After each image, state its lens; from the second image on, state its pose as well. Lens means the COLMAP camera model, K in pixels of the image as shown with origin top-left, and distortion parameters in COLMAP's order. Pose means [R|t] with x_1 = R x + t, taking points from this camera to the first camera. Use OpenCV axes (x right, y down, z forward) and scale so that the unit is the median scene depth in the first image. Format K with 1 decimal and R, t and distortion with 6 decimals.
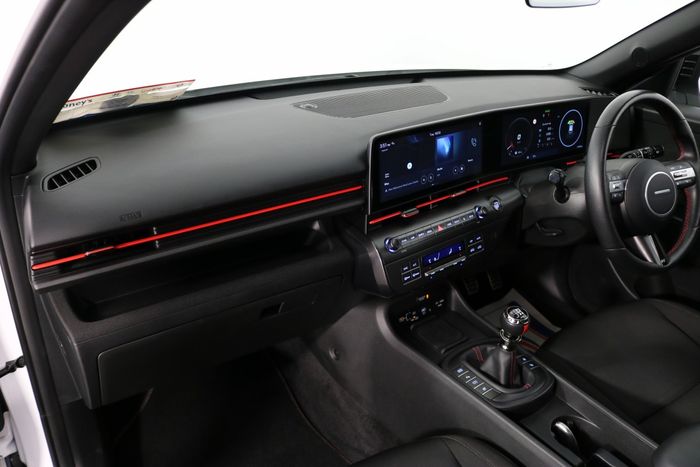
lens RADIAL K [[580.6, 0, 348.1], [0, 580.6, 232.6], [0, 0, 1]] dist [-0.112443, 0.050393]
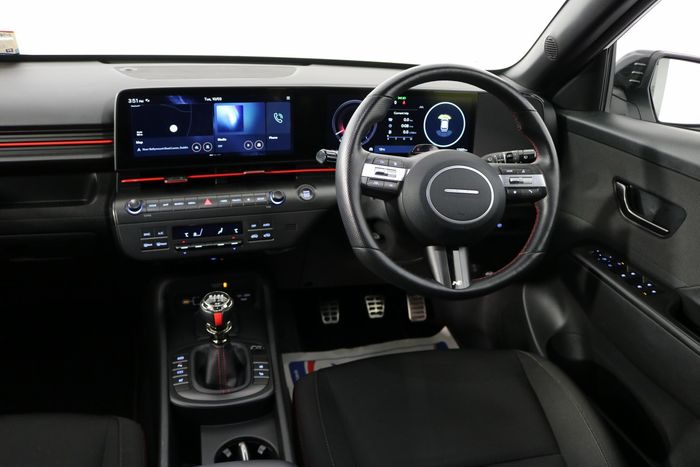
lens RADIAL K [[580.6, 0, 351.3], [0, 580.6, 231.1], [0, 0, 1]] dist [-0.112443, 0.050393]
pose [[0.942250, 0.146312, -0.301260, 0.637797], [-0.169600, 0.984113, -0.052505, 0.045306], [0.288791, 0.100566, 0.952096, 0.200882]]
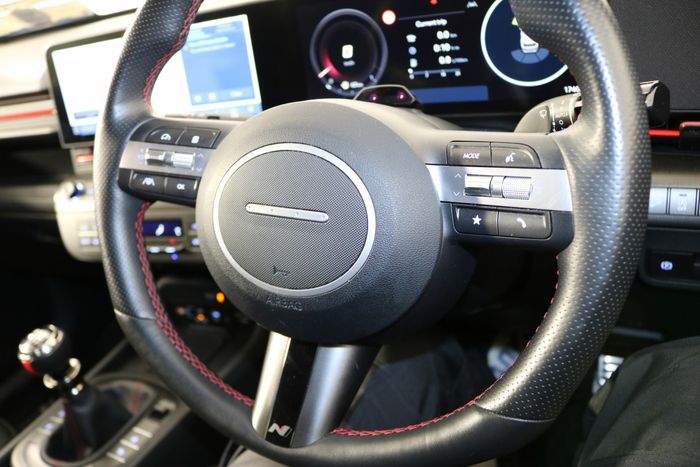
lens RADIAL K [[580.6, 0, 351.1], [0, 580.6, 228.4], [0, 0, 1]] dist [-0.112443, 0.050393]
pose [[0.500952, 0.257198, -0.826376, 0.797694], [-0.201472, 0.963247, 0.177664, -0.122389], [0.841699, 0.077490, 0.534358, 0.837557]]
